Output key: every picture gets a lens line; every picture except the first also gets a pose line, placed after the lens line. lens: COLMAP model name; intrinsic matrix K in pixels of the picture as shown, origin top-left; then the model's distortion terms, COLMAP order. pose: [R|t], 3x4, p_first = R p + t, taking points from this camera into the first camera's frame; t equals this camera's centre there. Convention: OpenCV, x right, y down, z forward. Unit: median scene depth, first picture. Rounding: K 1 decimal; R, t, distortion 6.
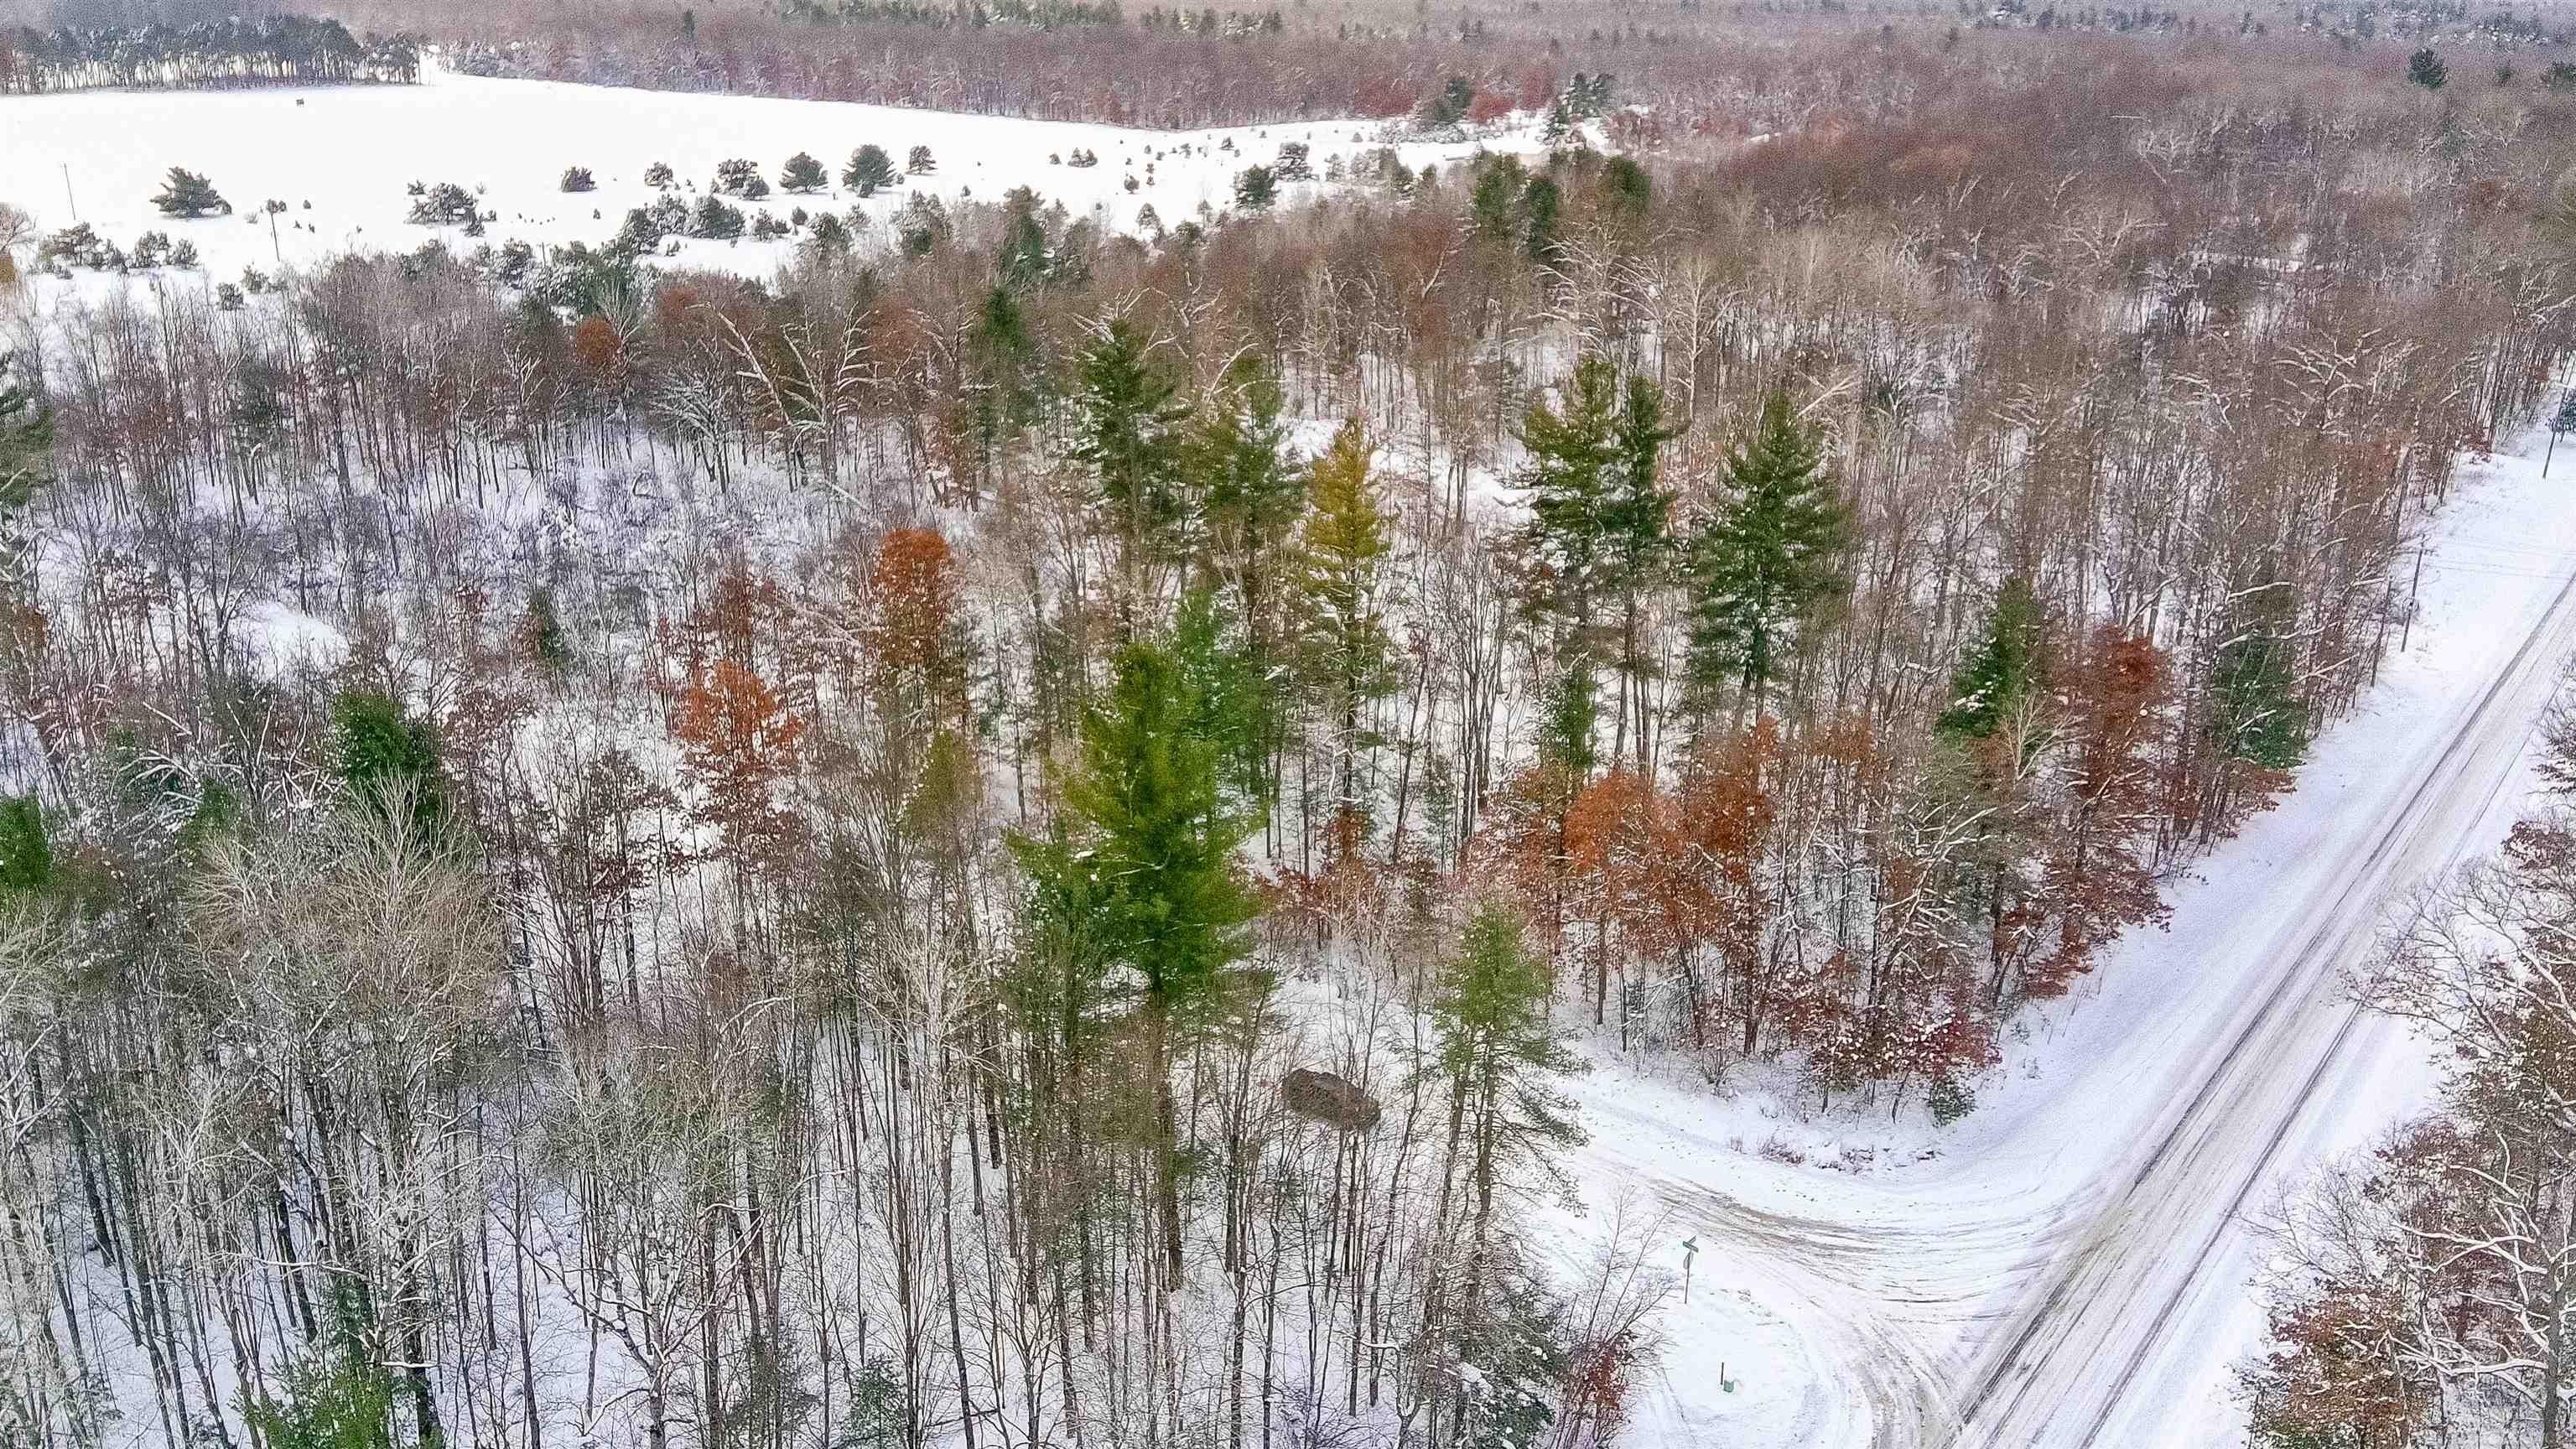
lens RADIAL K [[2102.0, 0, 1287.1], [0, 2102.0, 721.1], [0, 0, 1]] dist [0.007663, -0.043521]
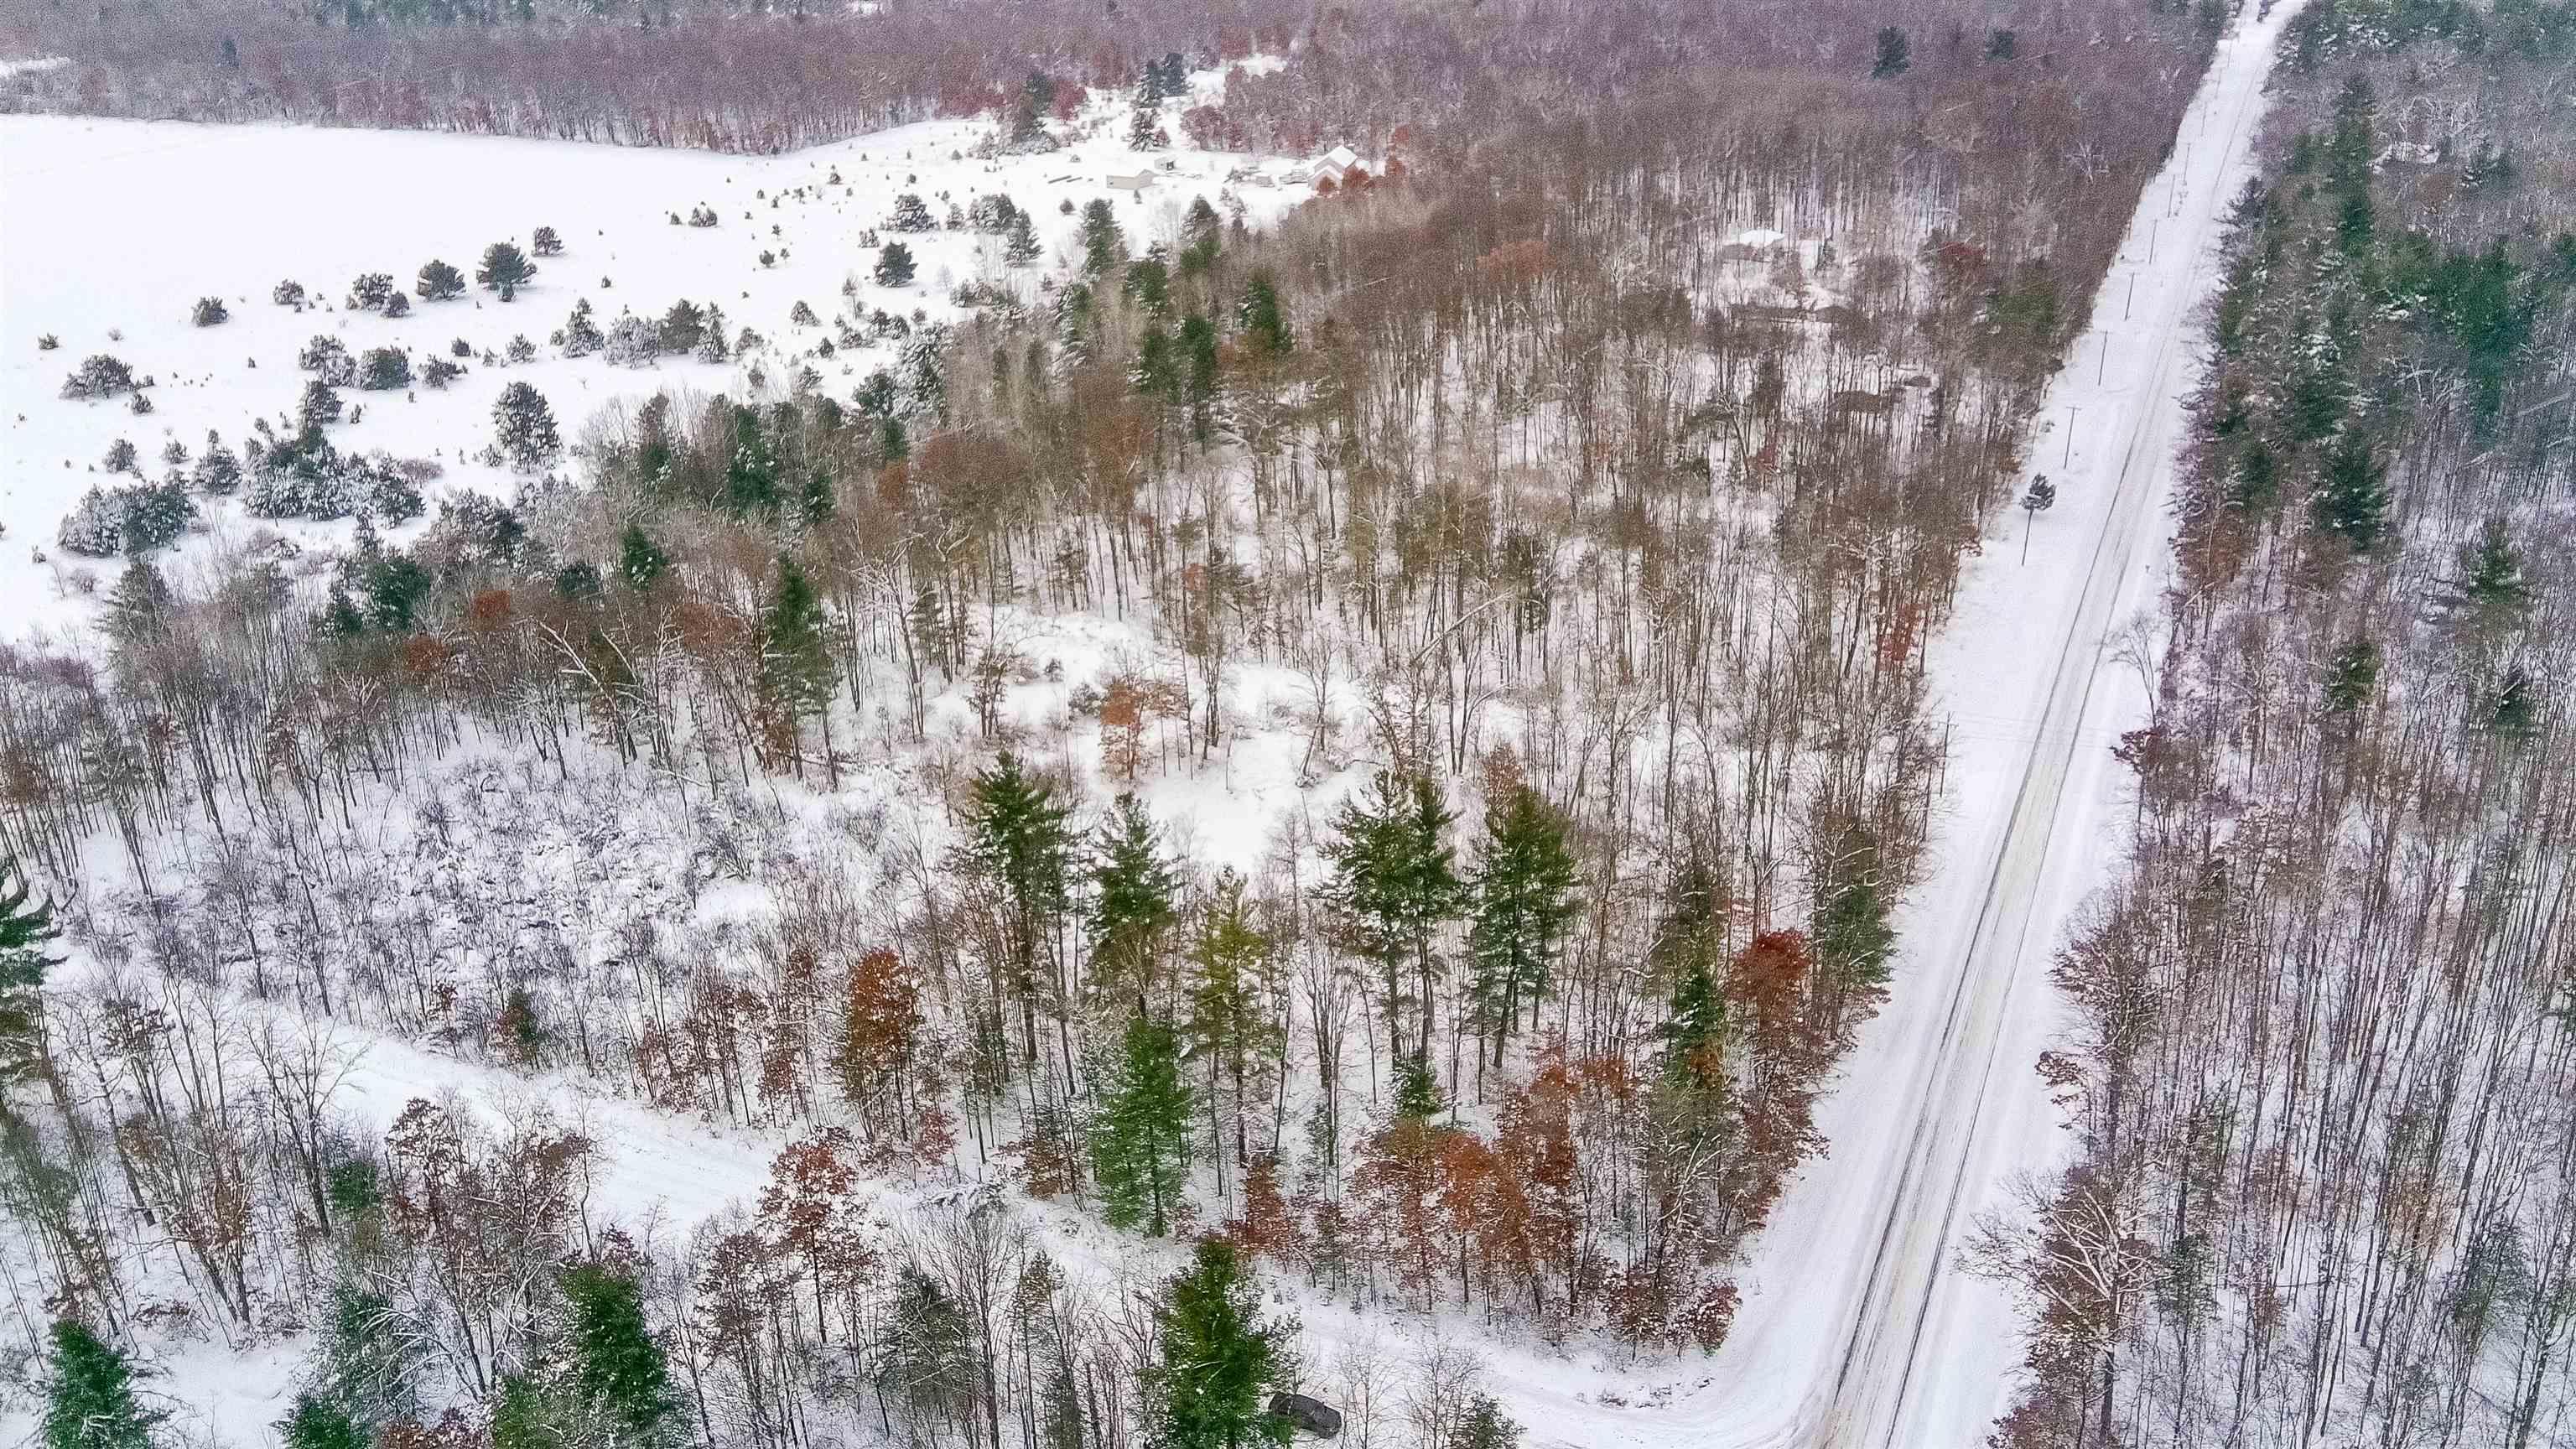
lens RADIAL K [[2102.0, 0, 1302.9], [0, 2102.0, 724.4], [0, 0, 1]] dist [0.007663, -0.043521]
pose [[0.971729, -0.111564, 0.208078, -0.082534], [0.091598, 0.990427, 0.103267, -0.156271], [-0.217607, -0.081288, 0.972646, -0.125435]]
